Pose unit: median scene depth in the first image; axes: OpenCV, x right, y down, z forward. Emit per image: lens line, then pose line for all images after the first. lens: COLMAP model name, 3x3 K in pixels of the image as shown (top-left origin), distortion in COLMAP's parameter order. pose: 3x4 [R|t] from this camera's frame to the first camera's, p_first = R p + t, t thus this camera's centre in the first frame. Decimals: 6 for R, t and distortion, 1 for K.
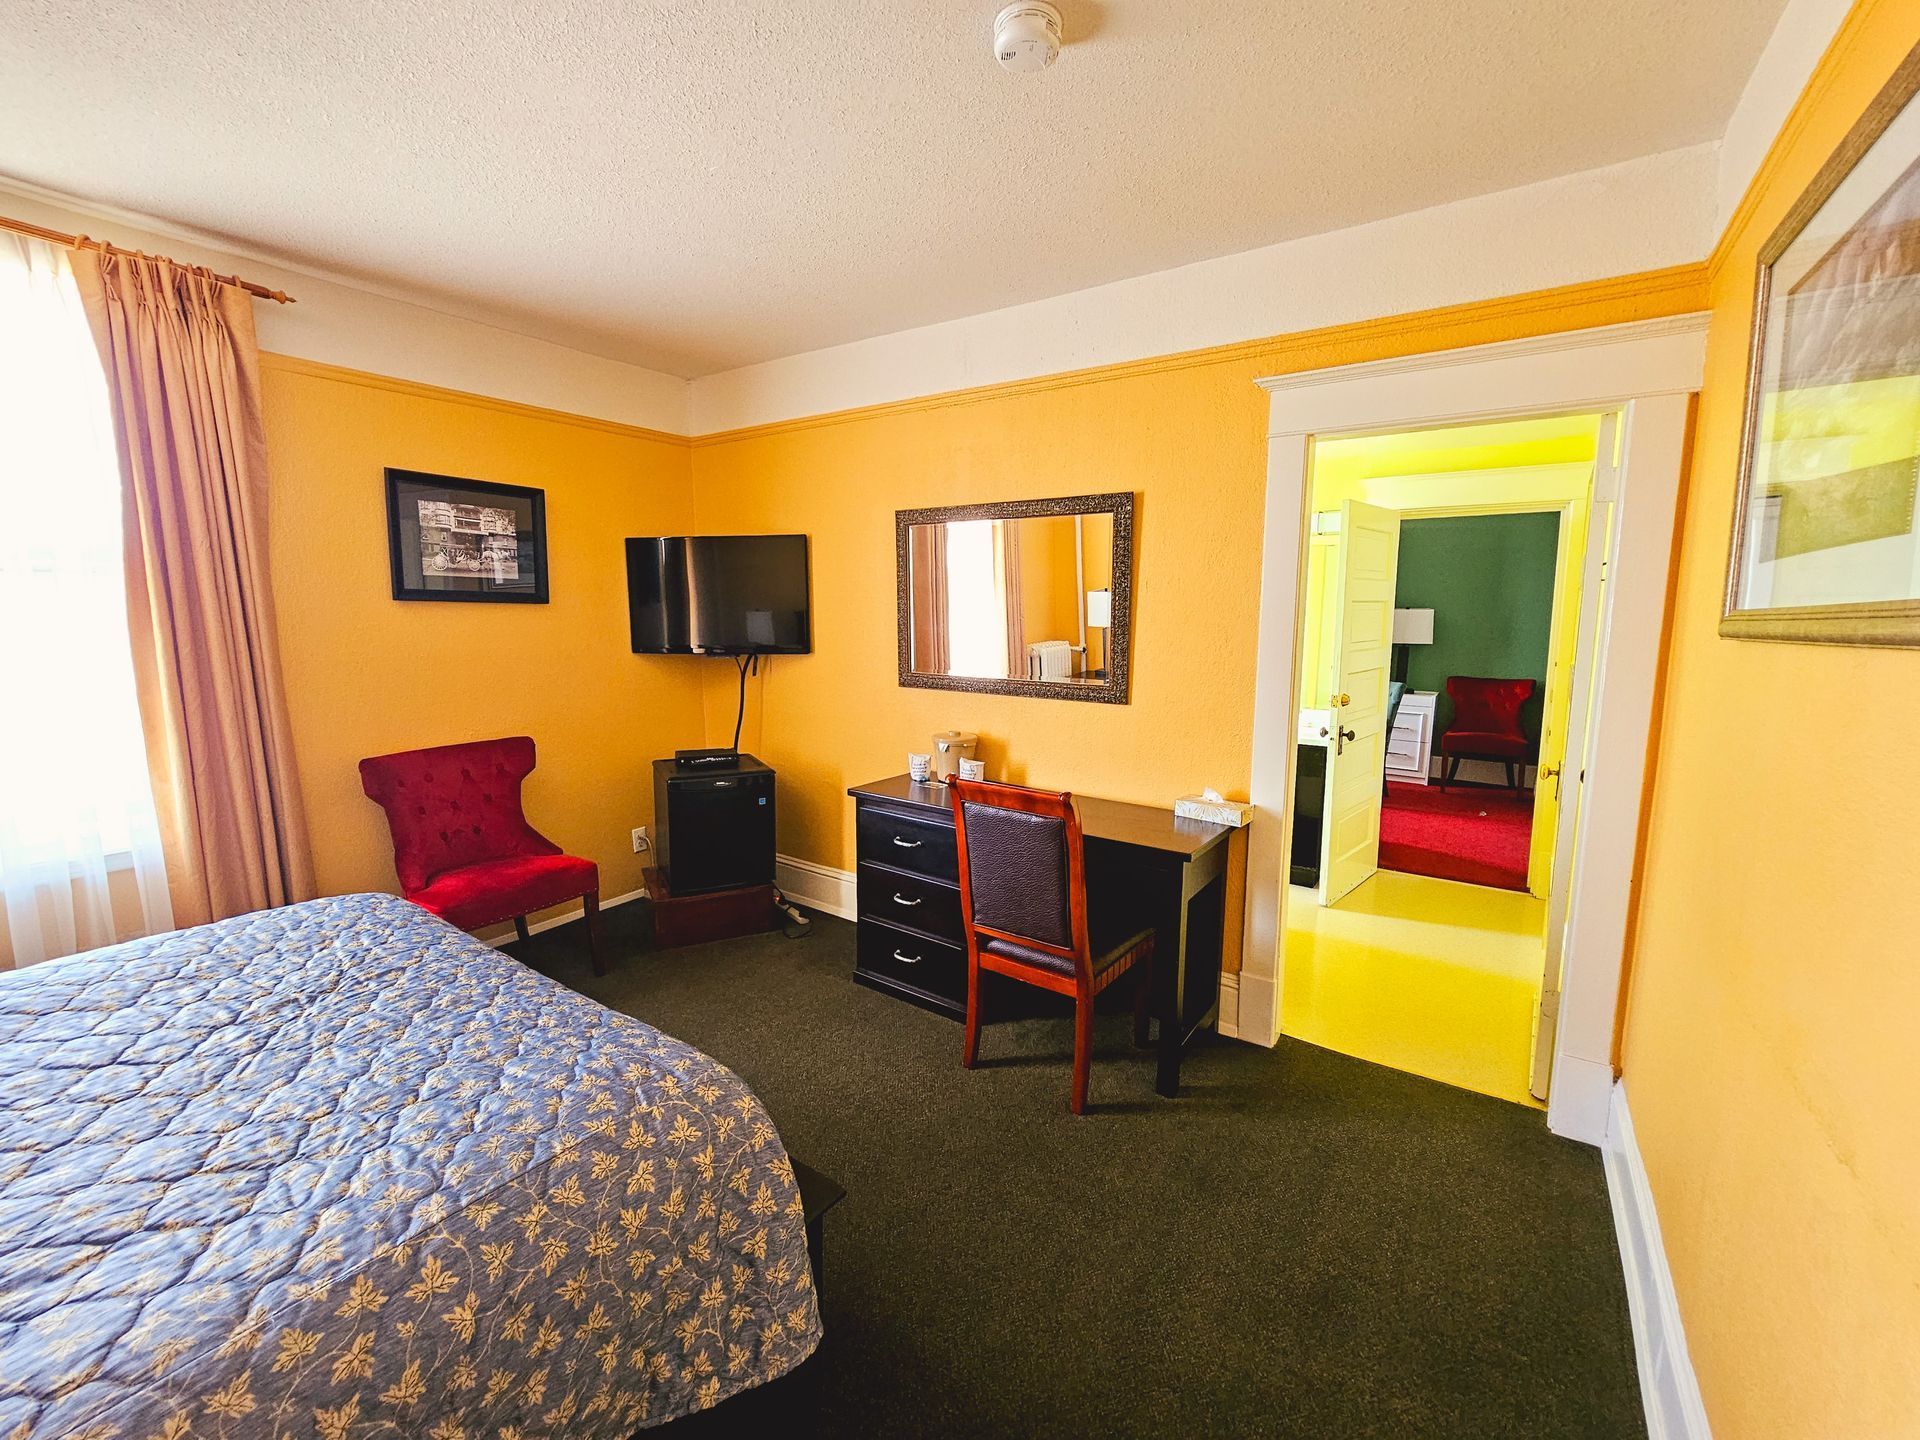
lens RADIAL K [[797.7, 0, 963.2], [0, 797.7, 724.7], [0, 0, 1]] dist [0.003590, 0.001029]
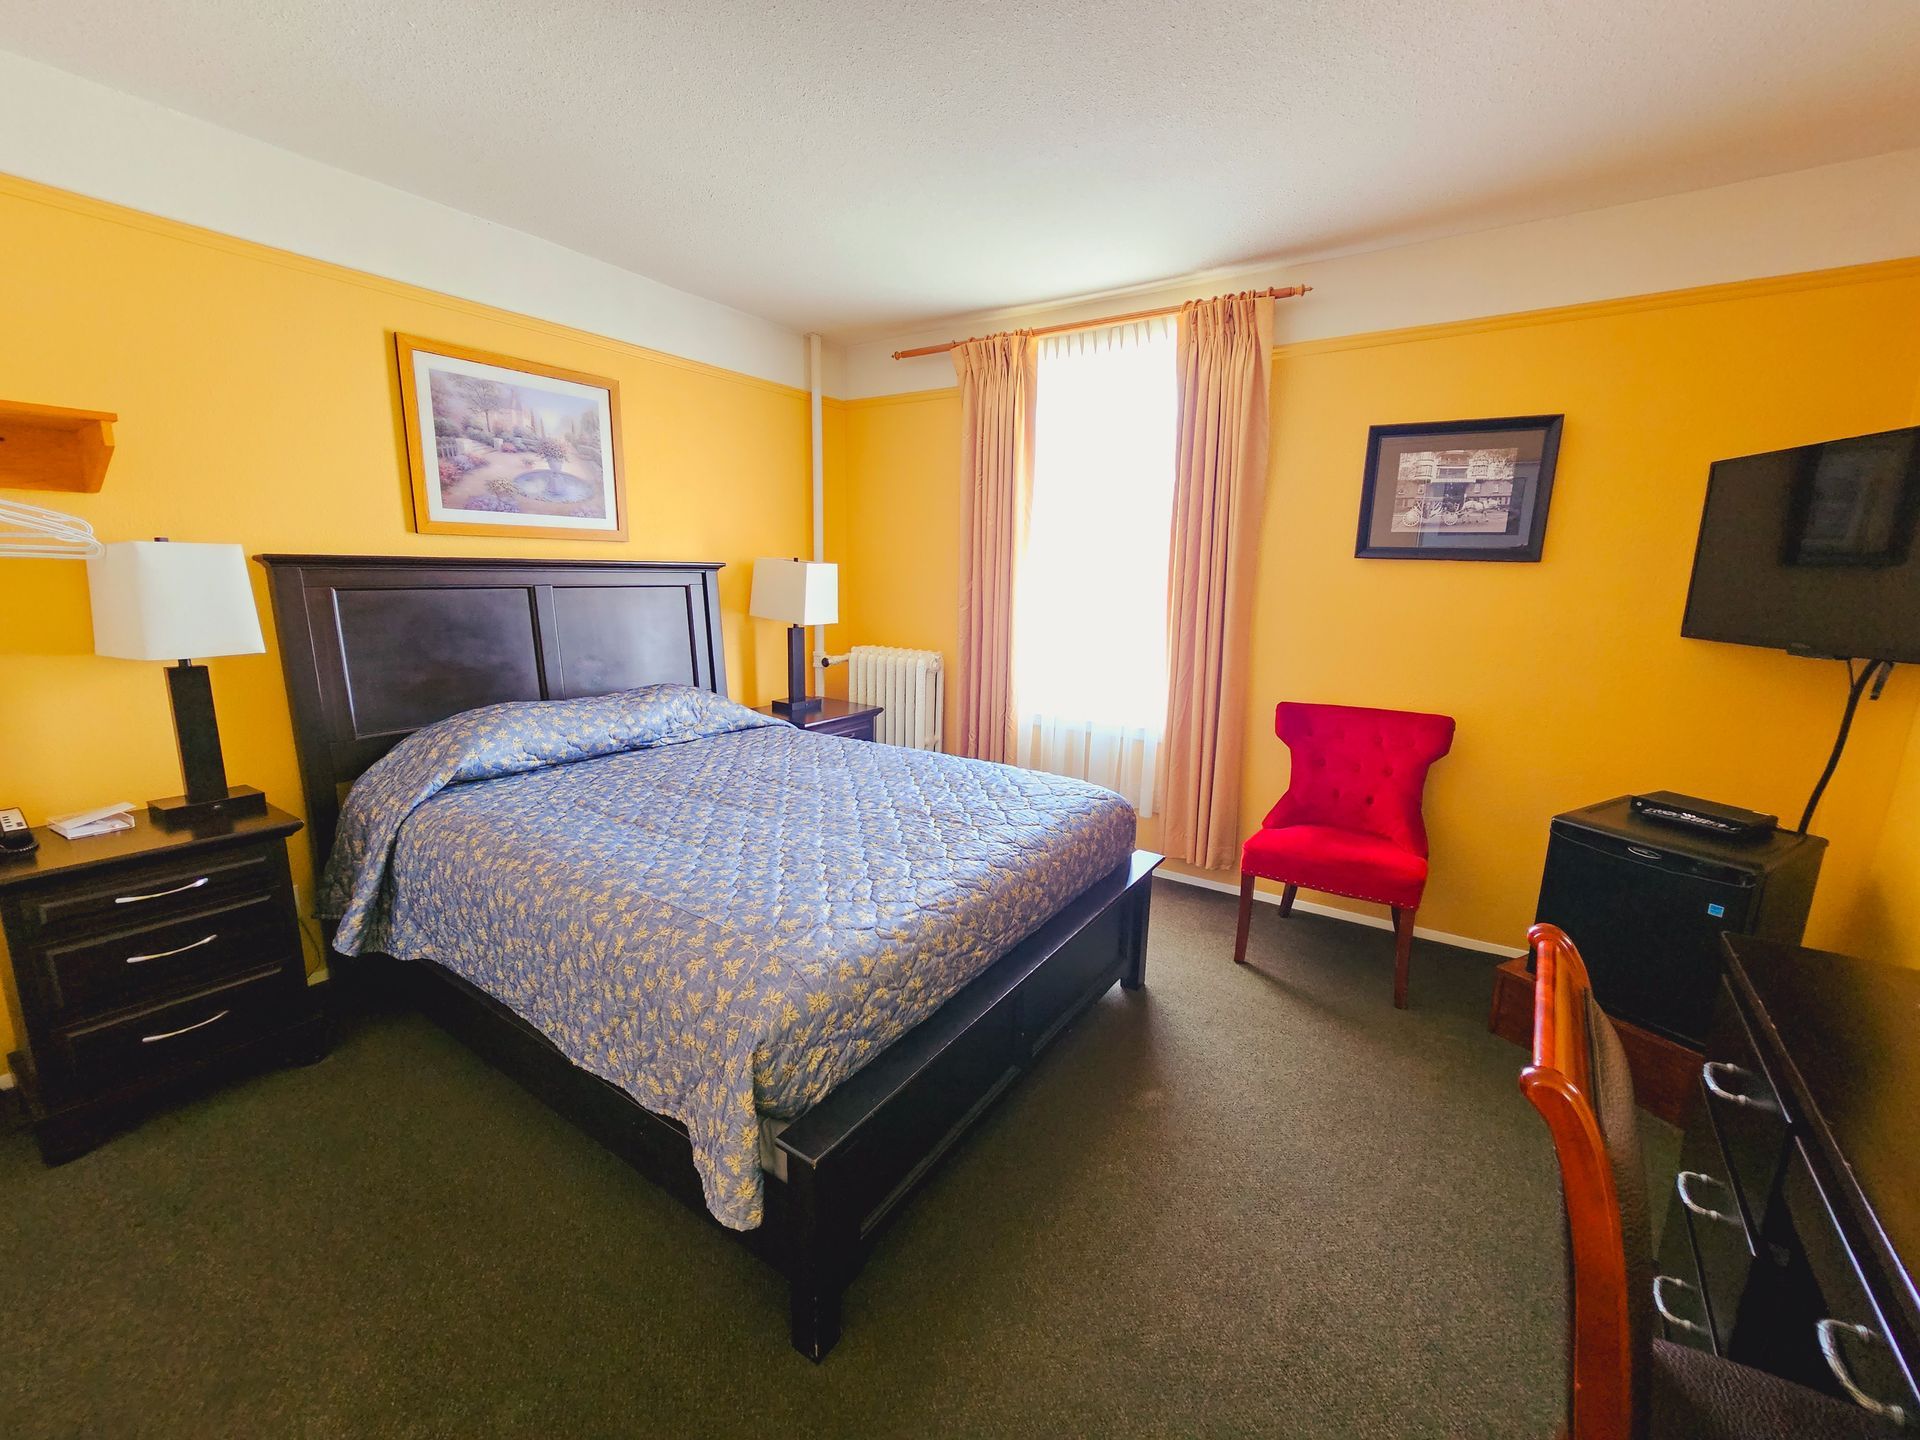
lens RADIAL K [[797.7, 0, 972.8], [0, 797.7, 722.9], [0, 0, 1]] dist [0.003590, 0.001029]
pose [[0.001900, 0.193151, -0.981167, 0.326295], [-0.159038, 0.968739, 0.190396, -0.067361], [0.987271, 0.155682, 0.032559, 0.509239]]
